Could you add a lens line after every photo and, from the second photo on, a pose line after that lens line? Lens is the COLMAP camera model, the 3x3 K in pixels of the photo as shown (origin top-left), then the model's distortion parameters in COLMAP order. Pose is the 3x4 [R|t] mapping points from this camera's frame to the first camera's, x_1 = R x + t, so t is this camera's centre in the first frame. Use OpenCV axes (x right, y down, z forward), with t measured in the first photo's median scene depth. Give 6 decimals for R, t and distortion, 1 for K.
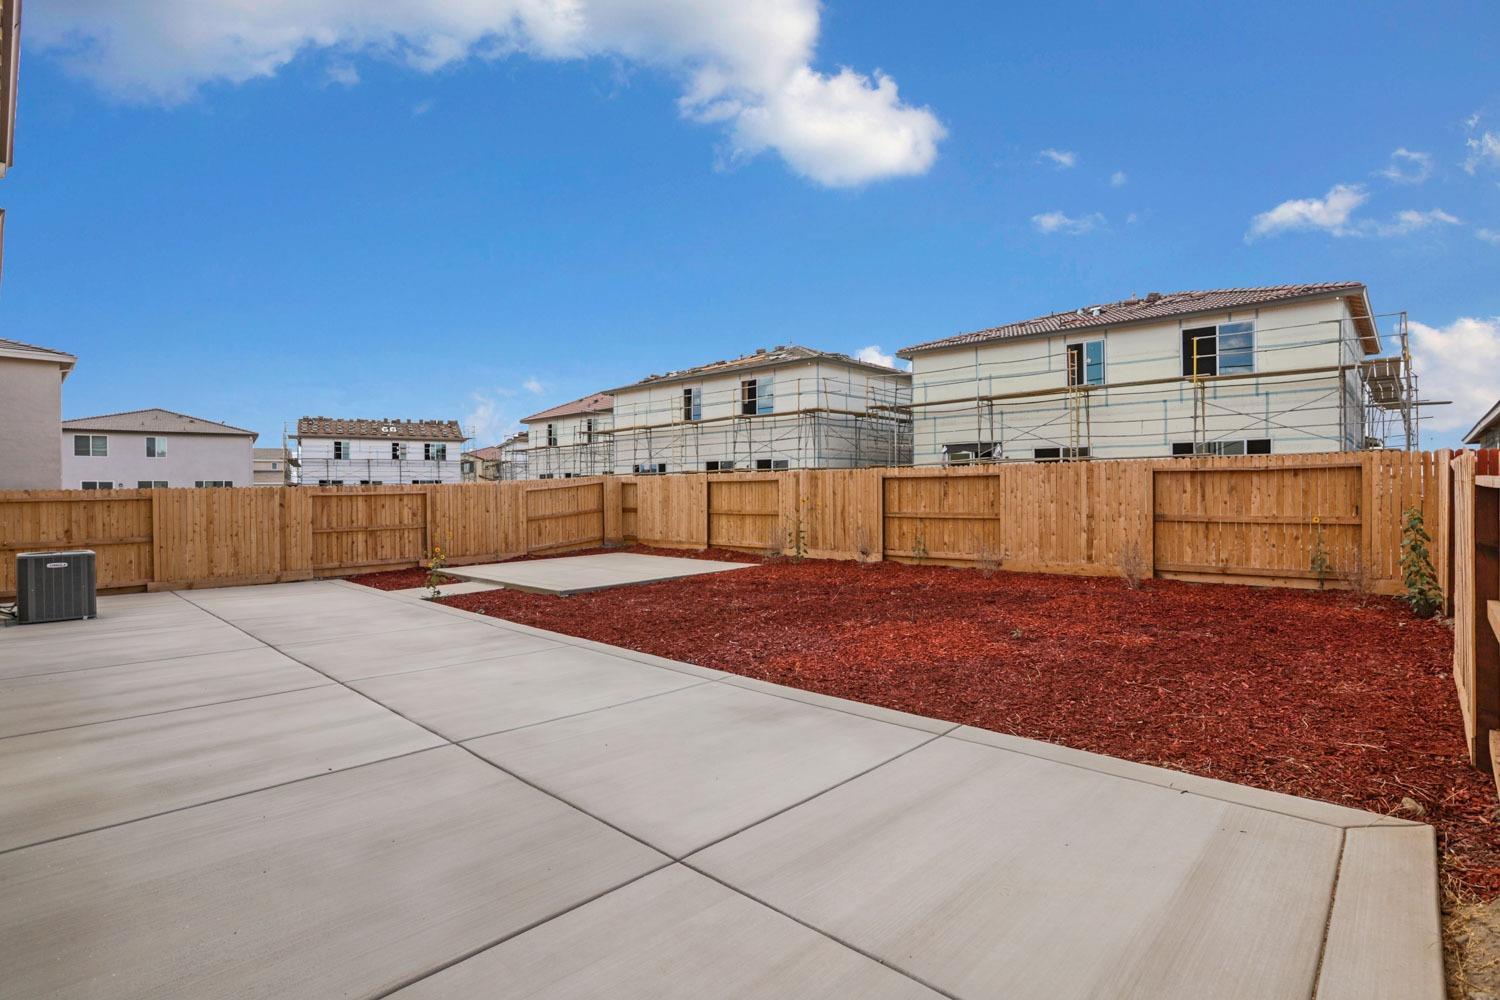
lens RADIAL K [[730.8, 0, 750.0], [0, 730.8, 500.0], [0, 0, 1]] dist [-0.068079, 0.032818]
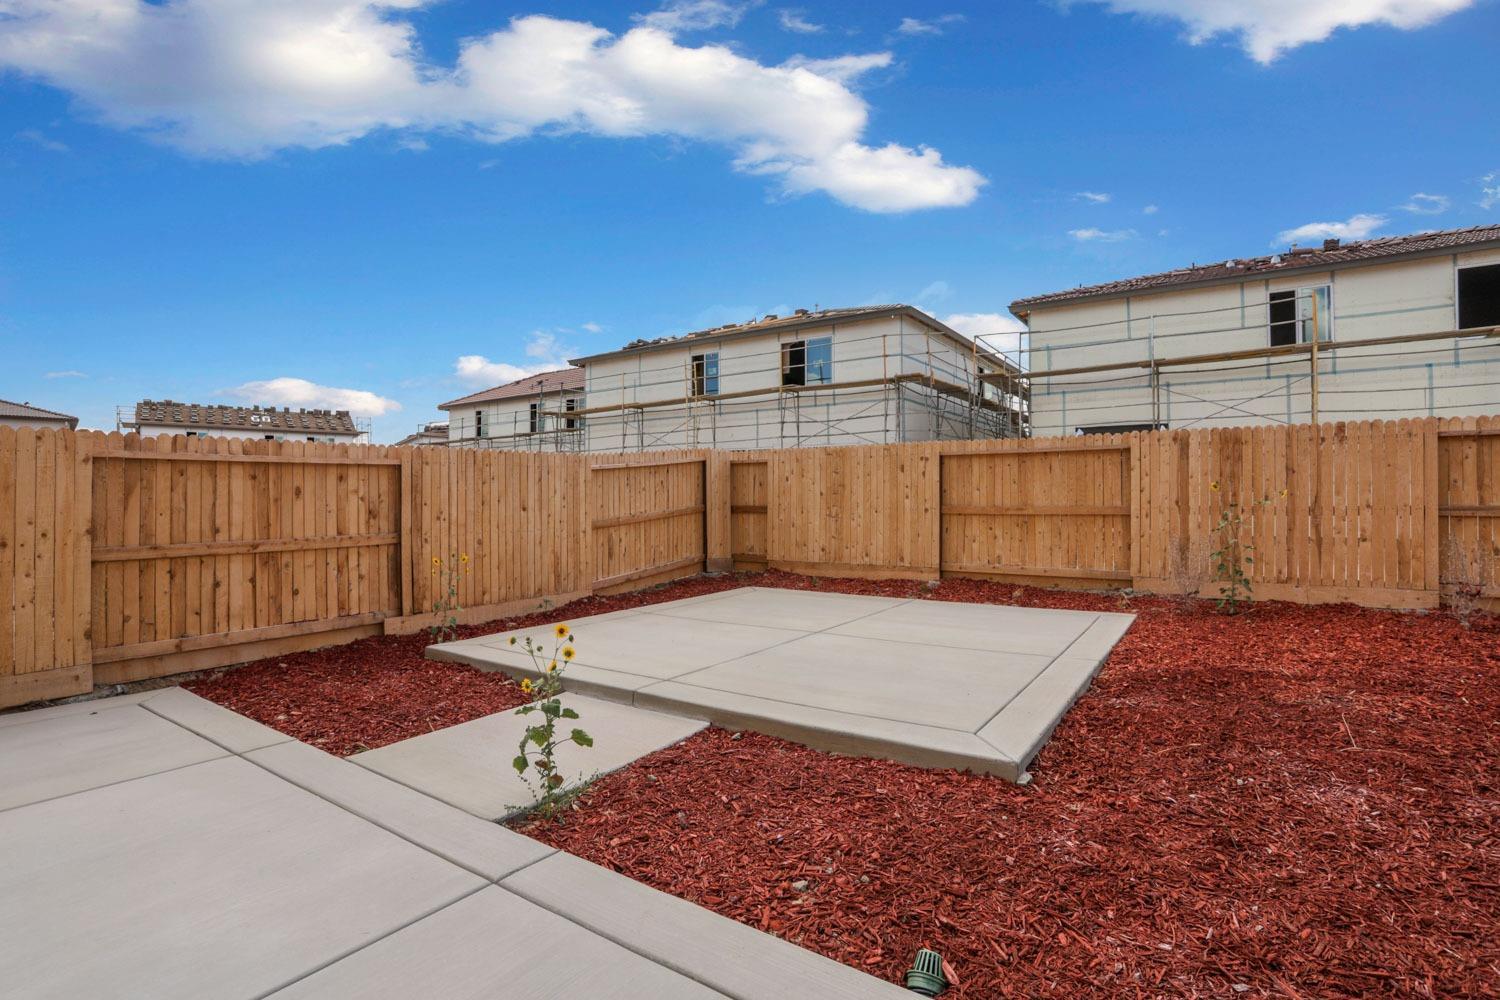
lens RADIAL K [[730.8, 0, 750.0], [0, 730.8, 500.0], [0, 0, 1]] dist [-0.068079, 0.032818]
pose [[0.989628, 0.003902, 0.143603, -0.203892], [-0.001891, 0.999898, -0.014136, 0.011852], [-0.143644, 0.013718, 0.989534, 0.364814]]
